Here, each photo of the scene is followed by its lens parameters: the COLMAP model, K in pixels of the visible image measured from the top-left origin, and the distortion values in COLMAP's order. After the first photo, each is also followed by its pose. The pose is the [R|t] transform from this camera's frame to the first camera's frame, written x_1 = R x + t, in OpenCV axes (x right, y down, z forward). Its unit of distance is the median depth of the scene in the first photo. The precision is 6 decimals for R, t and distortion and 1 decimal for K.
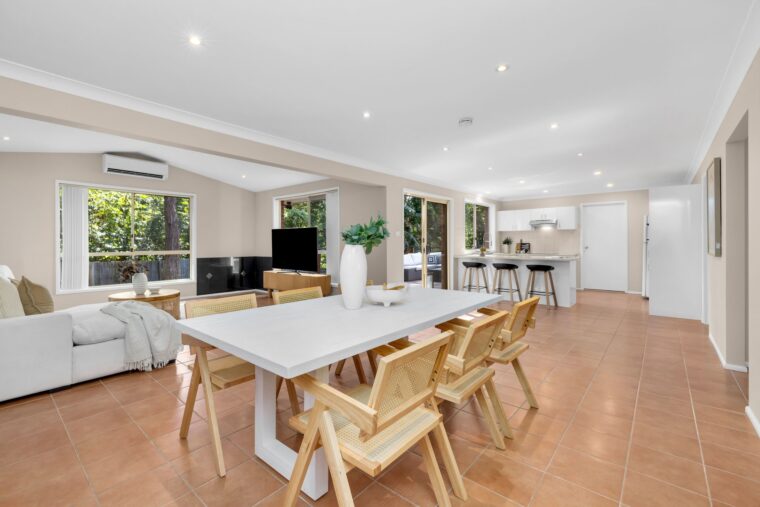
lens RADIAL K [[338.8, 0, 365.3], [0, 338.8, 242.7], [0, 0, 1]] dist [0.000672, -0.000007]
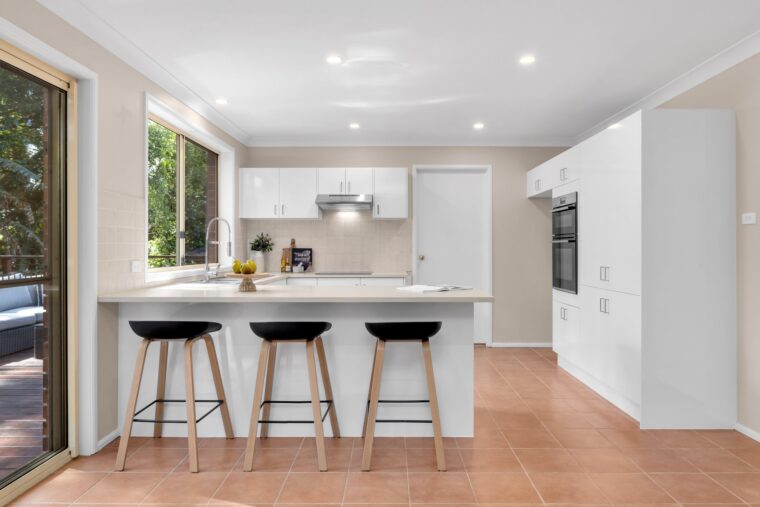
lens RADIAL K [[488.9, 0, 390.5], [0, 488.9, 240.0], [0, 0, 1]] dist [0.000940, 0.000496]
pose [[0.749724, 0.015023, 0.661581, 0.159363], [-0.003162, 0.999812, -0.019120, 0.002103], [-0.661744, 0.012243, 0.749630, 0.500680]]
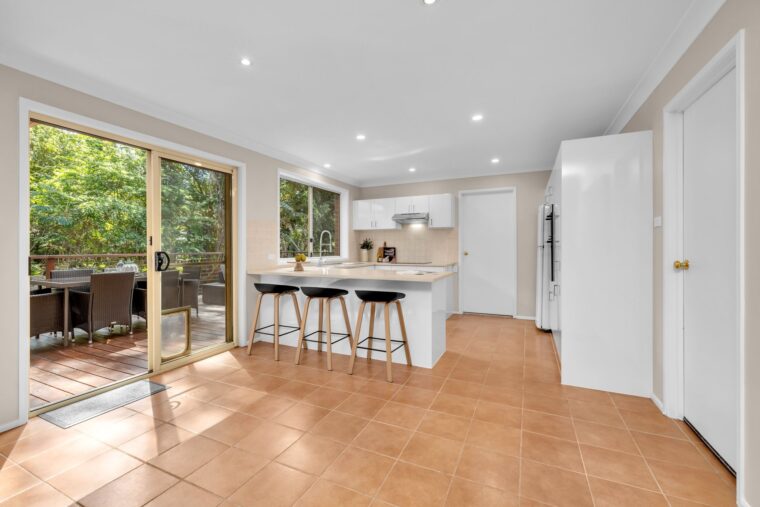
lens RADIAL K [[325.1, 0, 375.6], [0, 325.1, 248.9], [0, 0, 1]] dist [-0.000441, -0.000010]
pose [[0.961182, -0.000284, 0.275916, 0.279042], [-0.001045, 0.999989, 0.004669, 0.001127], [-0.275914, -0.004776, 0.961170, 0.394009]]
